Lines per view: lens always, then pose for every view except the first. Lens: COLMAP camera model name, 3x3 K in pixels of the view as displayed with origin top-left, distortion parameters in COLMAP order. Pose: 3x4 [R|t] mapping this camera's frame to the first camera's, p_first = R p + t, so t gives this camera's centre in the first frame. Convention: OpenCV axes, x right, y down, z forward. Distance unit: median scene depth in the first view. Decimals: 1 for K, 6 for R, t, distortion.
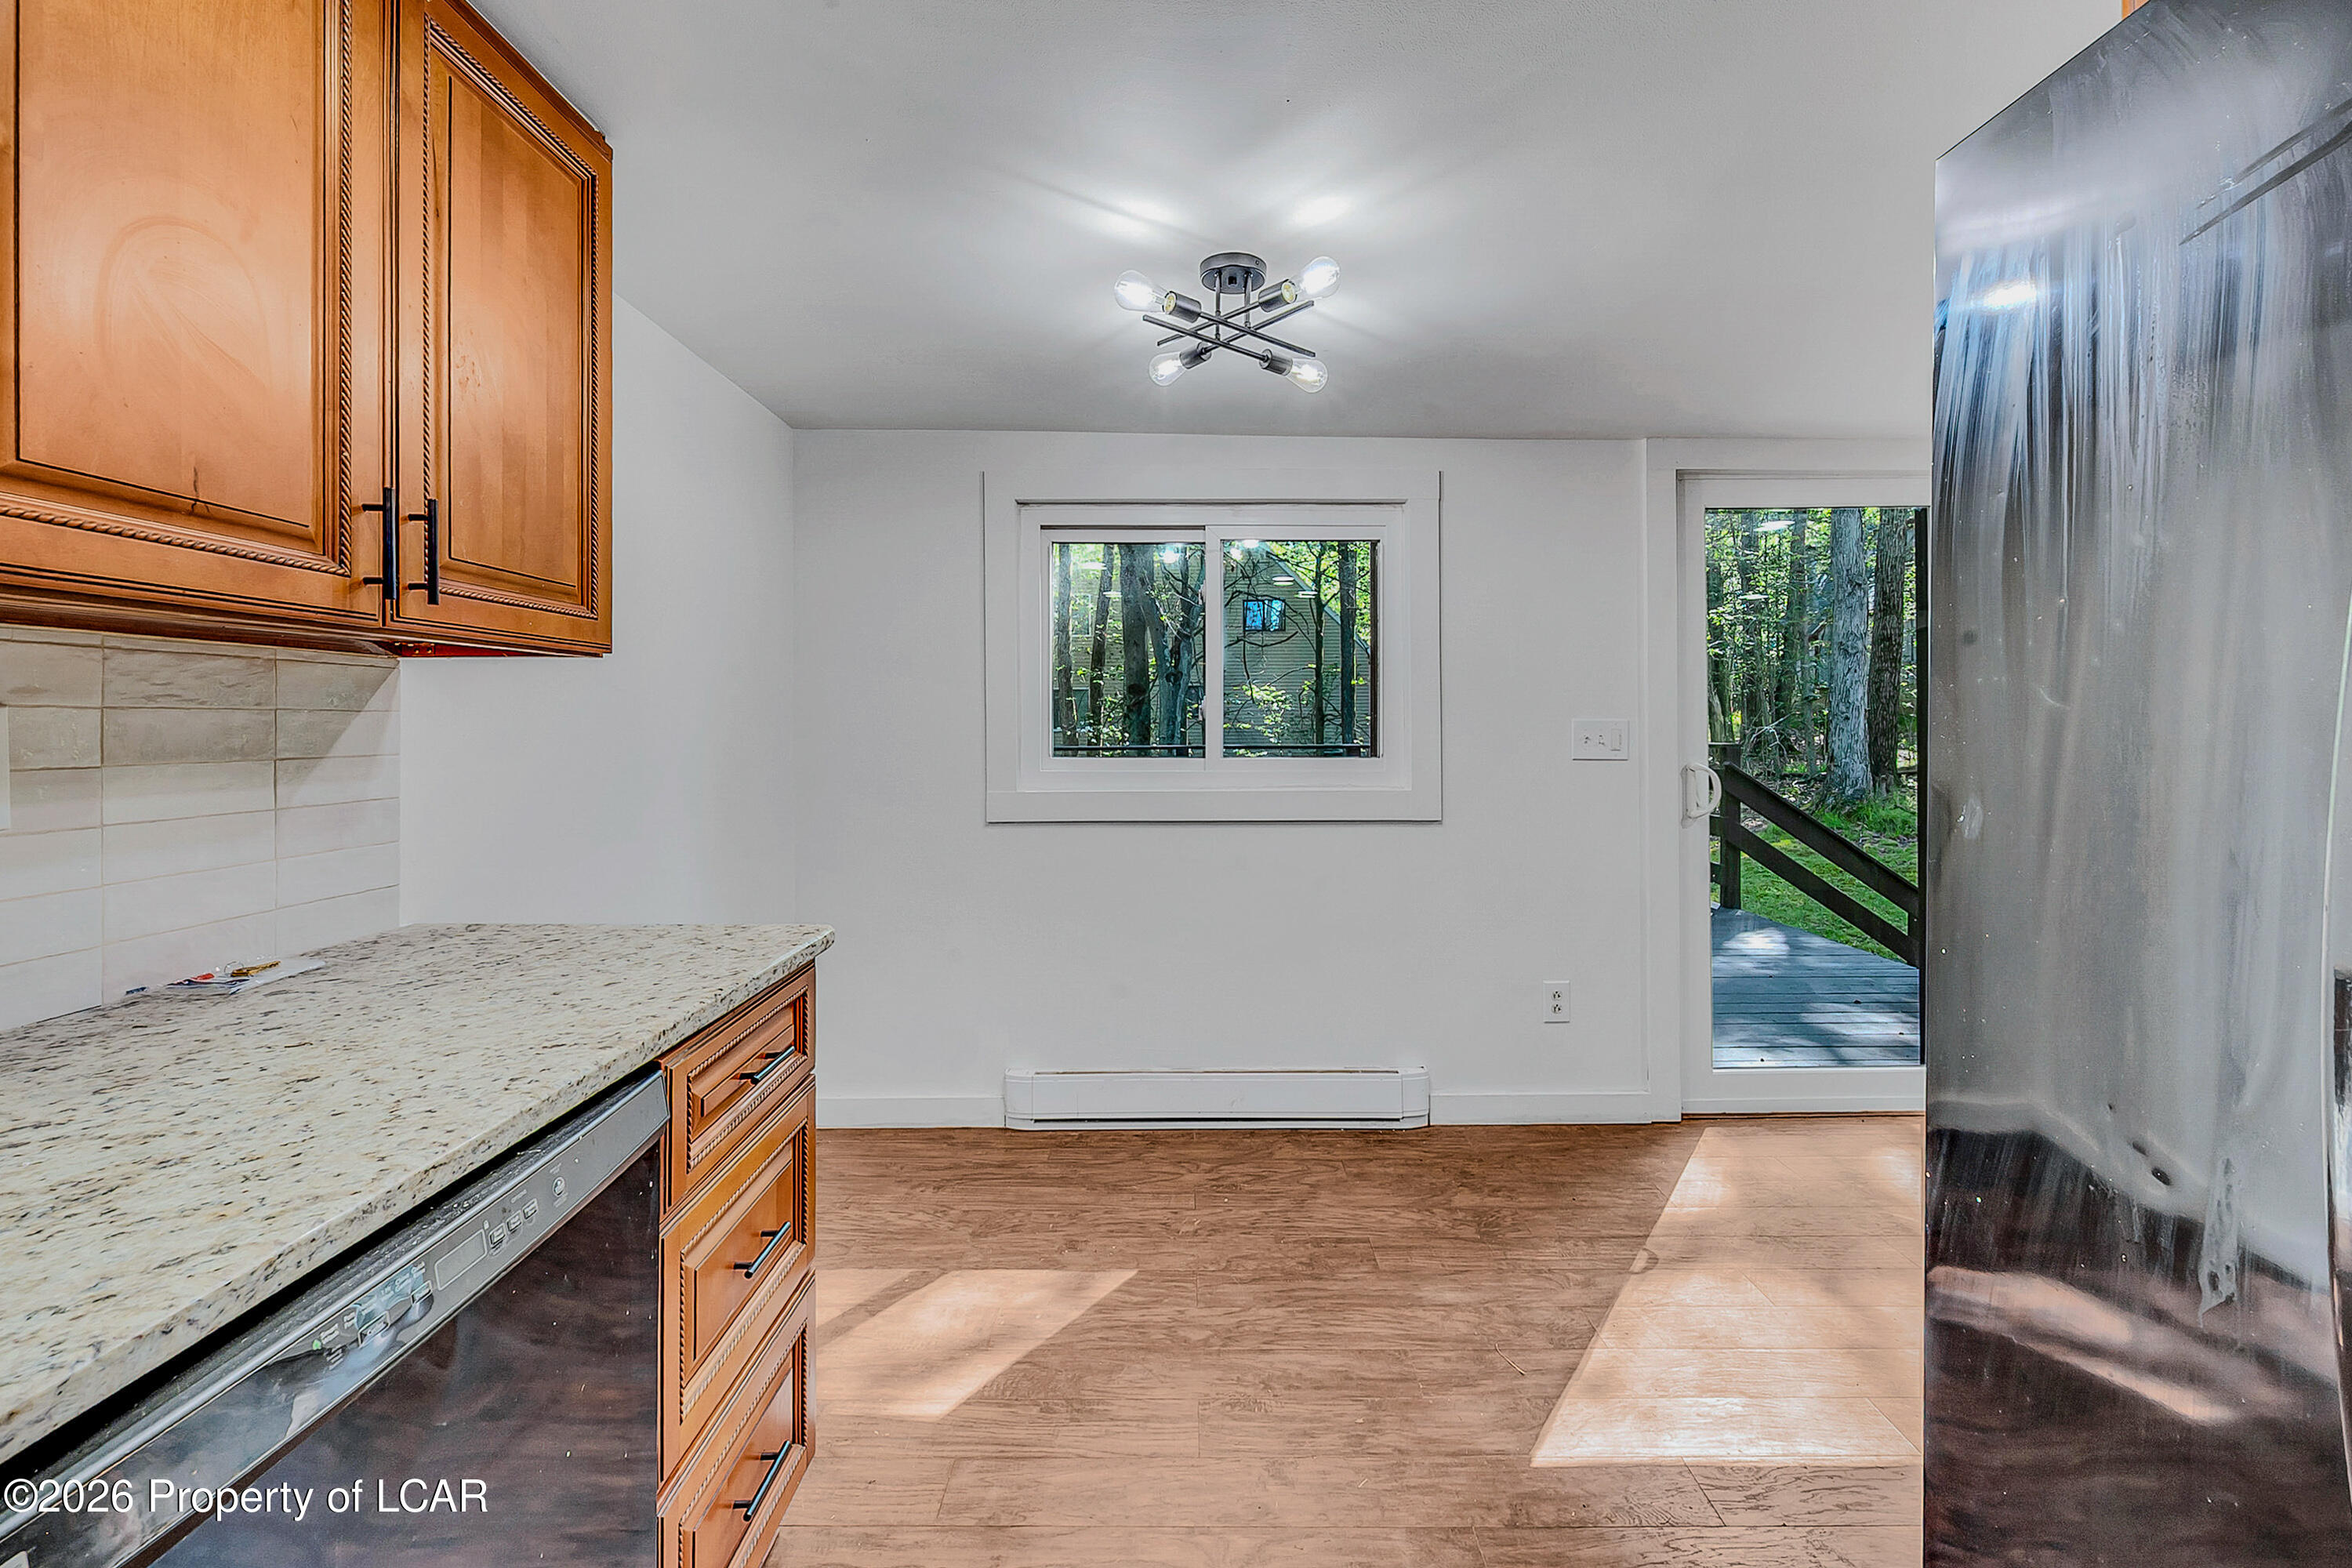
lens RADIAL K [[958.9, 0, 1184.2], [0, 958.9, 724.1], [0, 0, 1]] dist [0.001267, 0.000193]
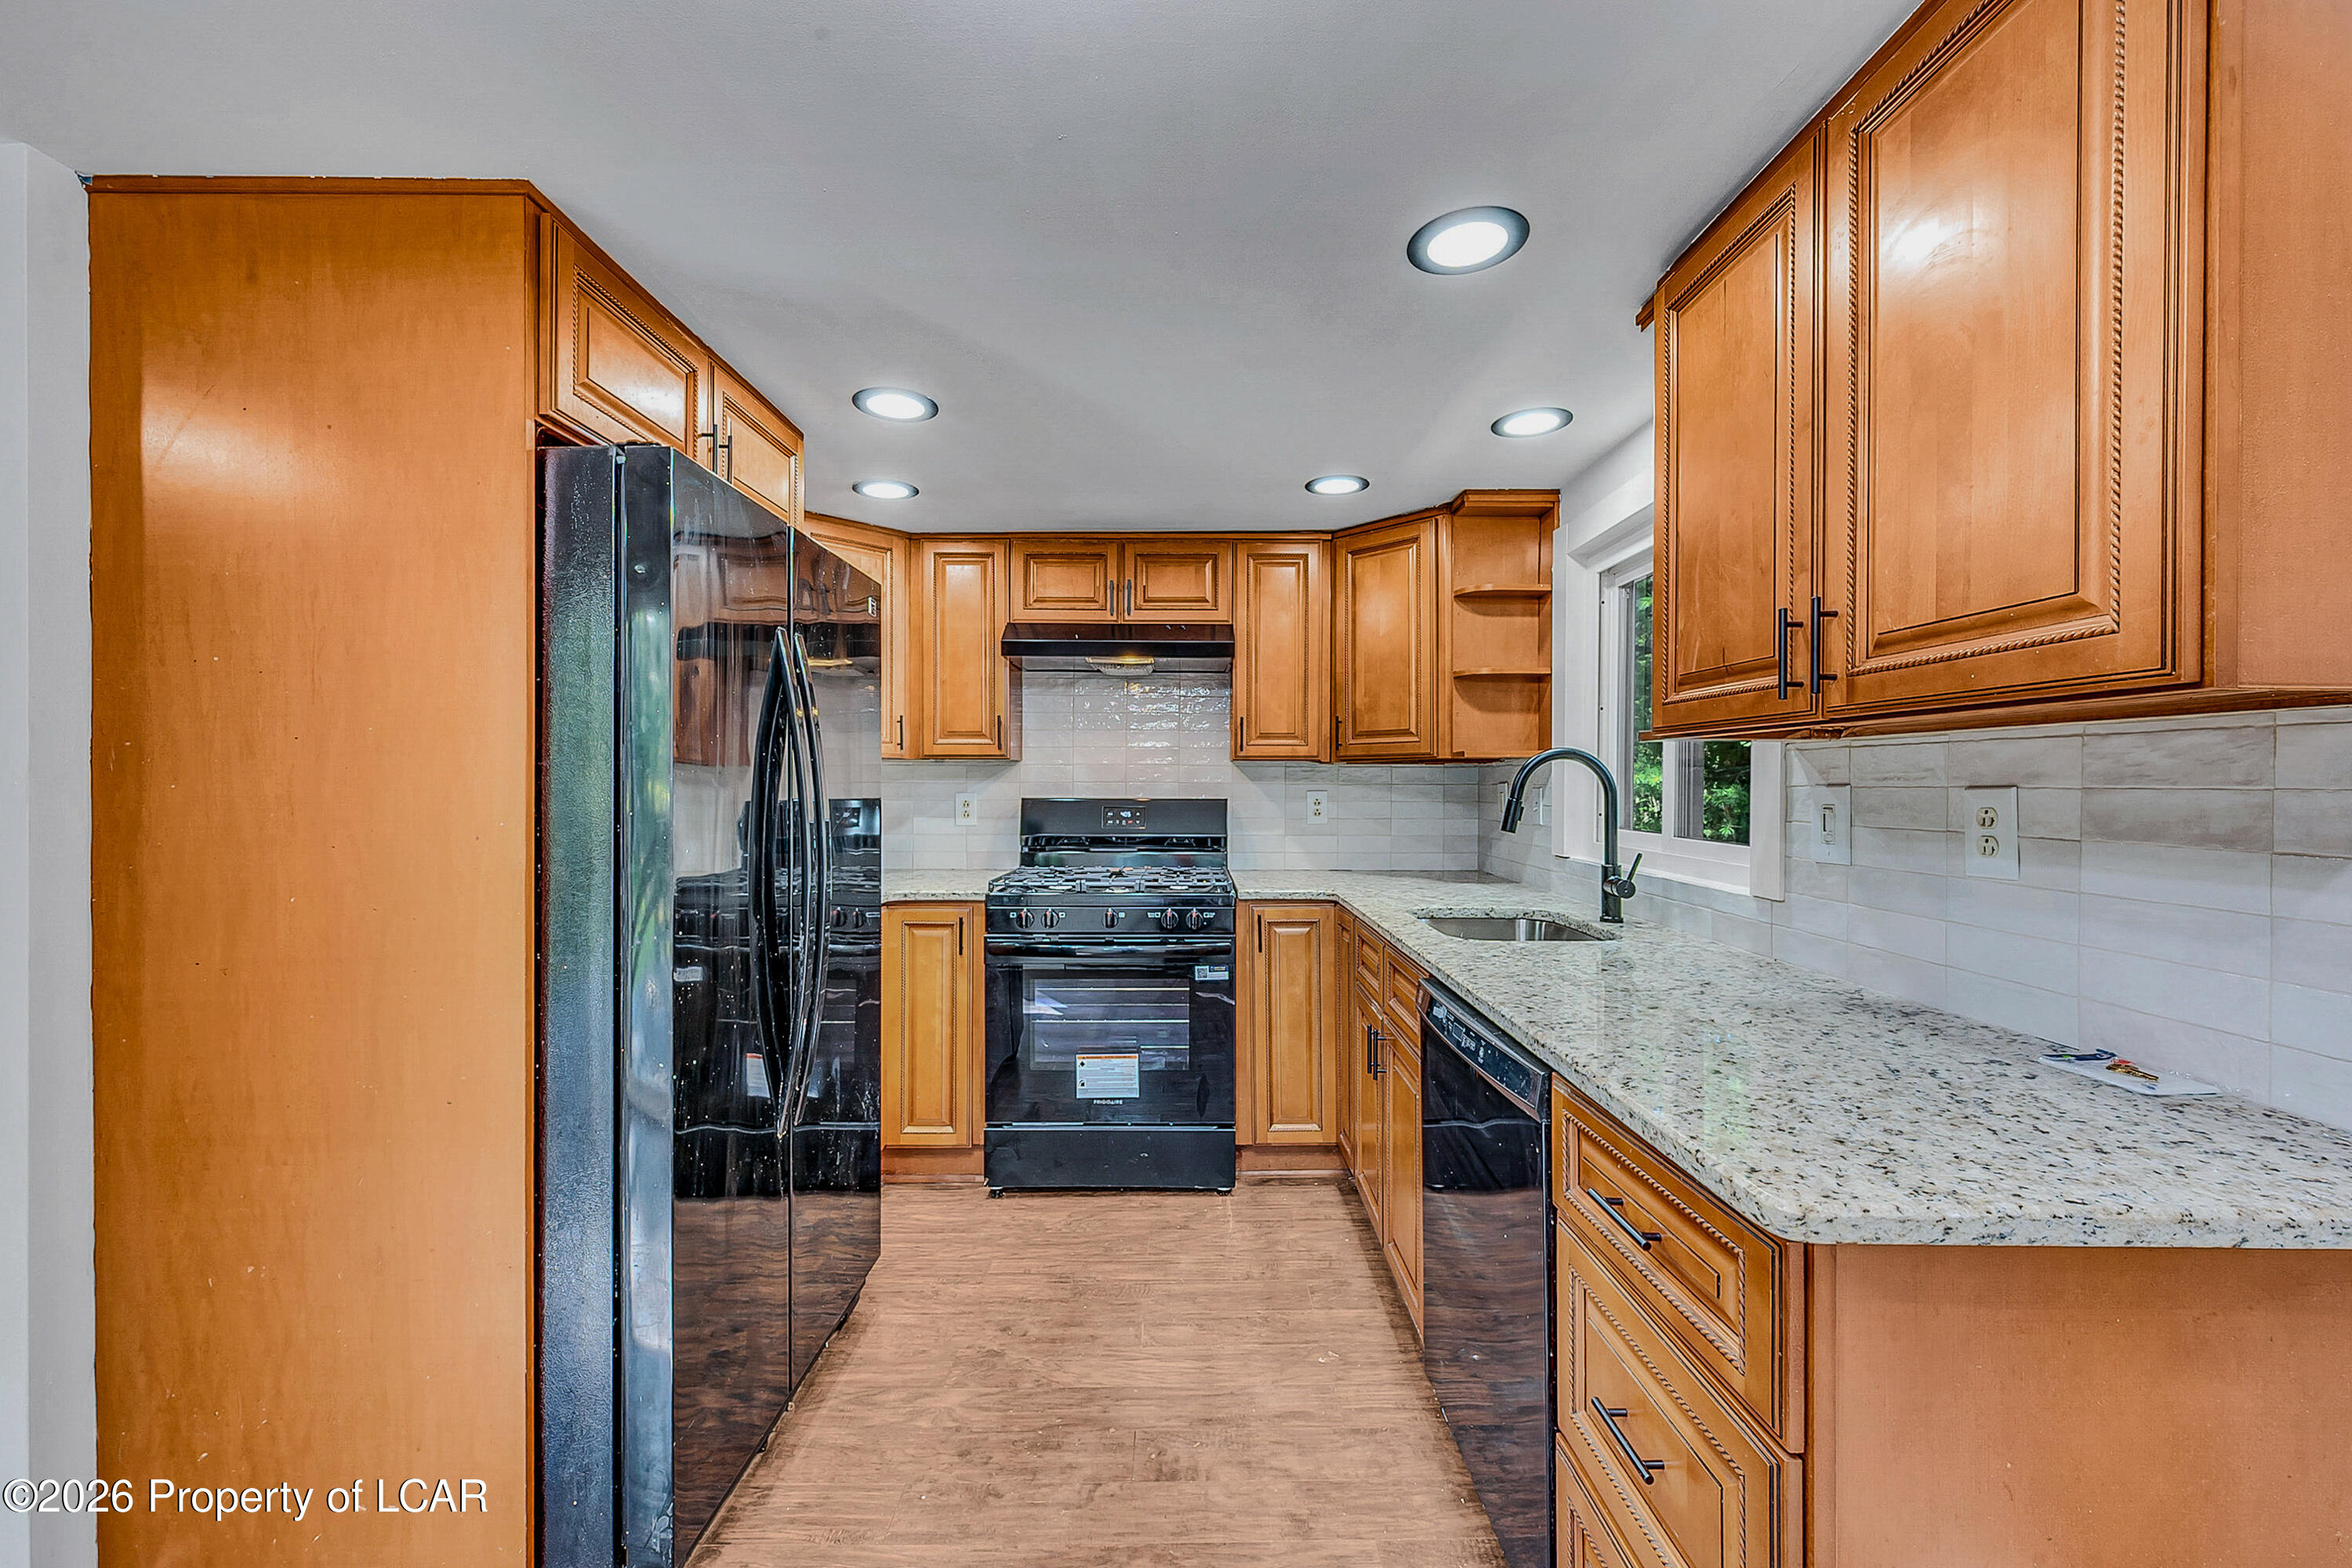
lens RADIAL K [[924.4, 0, 1176.0], [0, 924.4, 784.0], [0, 0, 1]] dist [0.001826, 0.000025]
pose [[-0.999996, -0.002735, 0.000742, -0.029919], [-0.002733, 0.999990, 0.003544, -0.012989], [-0.000752, 0.003542, -0.999993, 1.184159]]
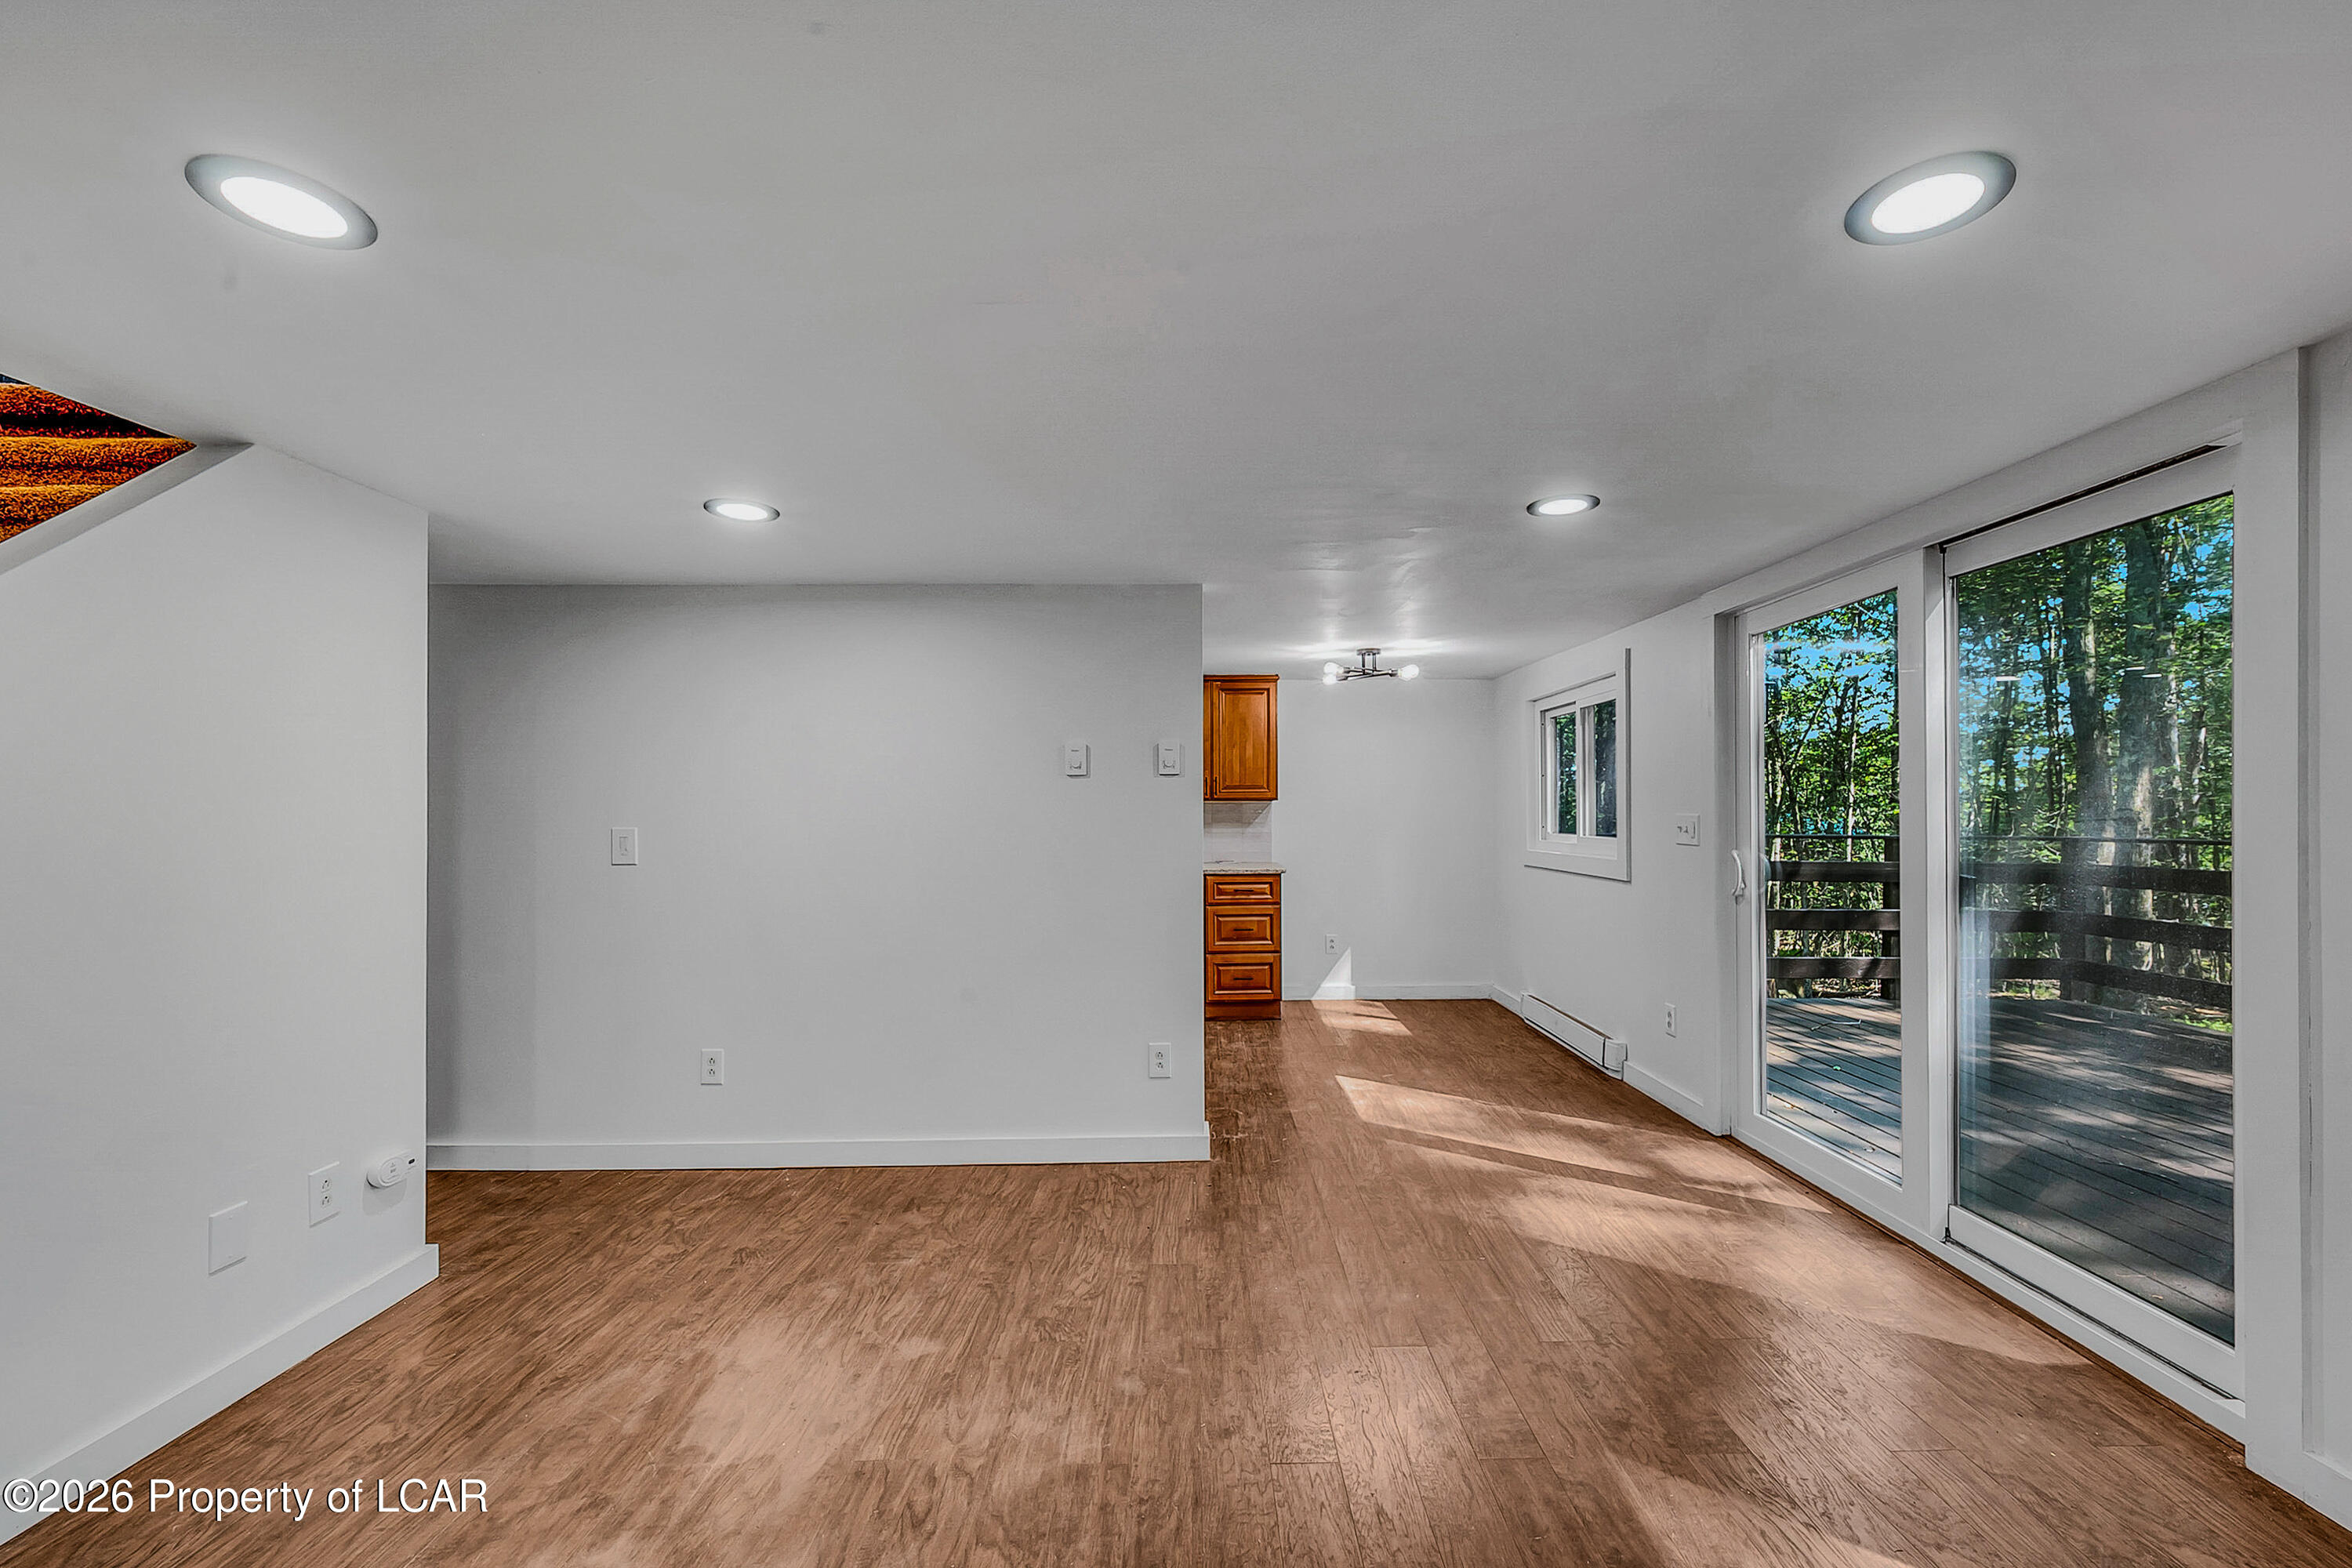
lens RADIAL K [[965.7, 0, 1200.3], [0, 965.7, 835.5], [0, 0, 1]] dist [0.001201, 0.000107]
pose [[0.006602, 0.025568, -0.999651, 2.789126], [0.004520, 0.999662, 0.025598, -0.020758], [0.999968, -0.004688, 0.006484, 0.503520]]
